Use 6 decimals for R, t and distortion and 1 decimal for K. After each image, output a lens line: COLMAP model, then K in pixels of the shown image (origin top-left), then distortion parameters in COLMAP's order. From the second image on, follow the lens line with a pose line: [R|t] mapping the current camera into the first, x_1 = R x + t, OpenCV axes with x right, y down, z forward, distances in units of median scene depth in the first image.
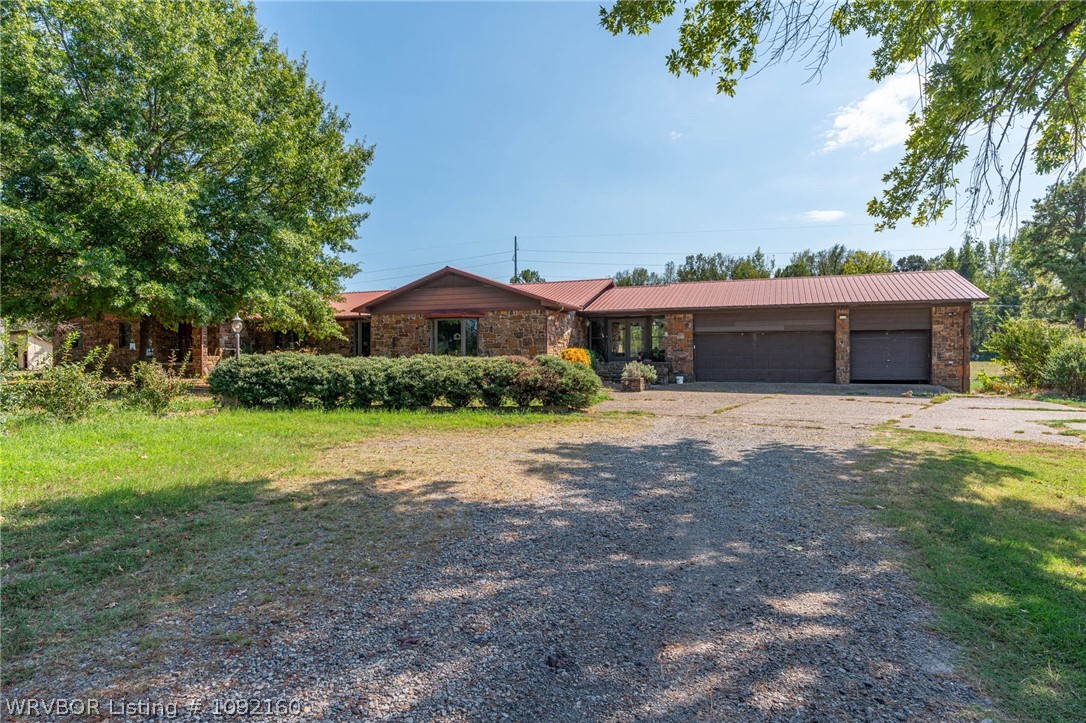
lens RADIAL K [[633.3, 0, 543.1], [0, 633.3, 362.3], [0, 0, 1]] dist [-0.001669, -0.000102]
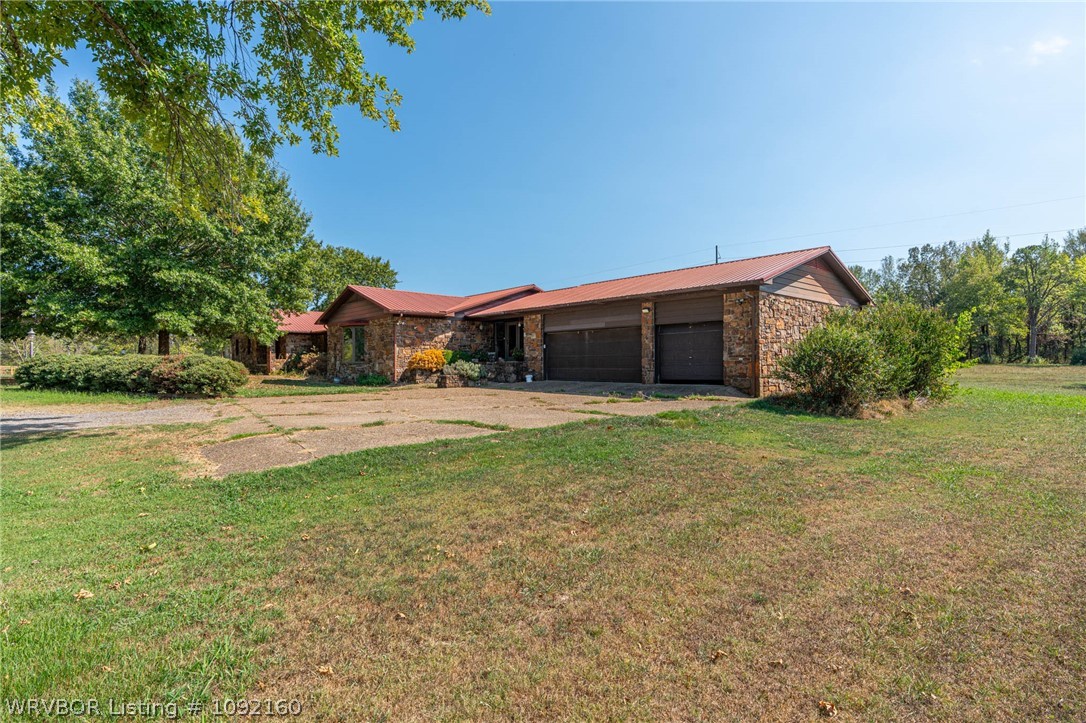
lens RADIAL K [[560.9, 0, 543.1], [0, 560.9, 361.5], [0, 0, 1]] dist [-0.000167, 0.002659]
pose [[0.884678, -0.005716, -0.466168, 0.716554], [0.001649, 0.999957, -0.009132, 0.009245], [0.466200, 0.007310, 0.884649, 0.211885]]
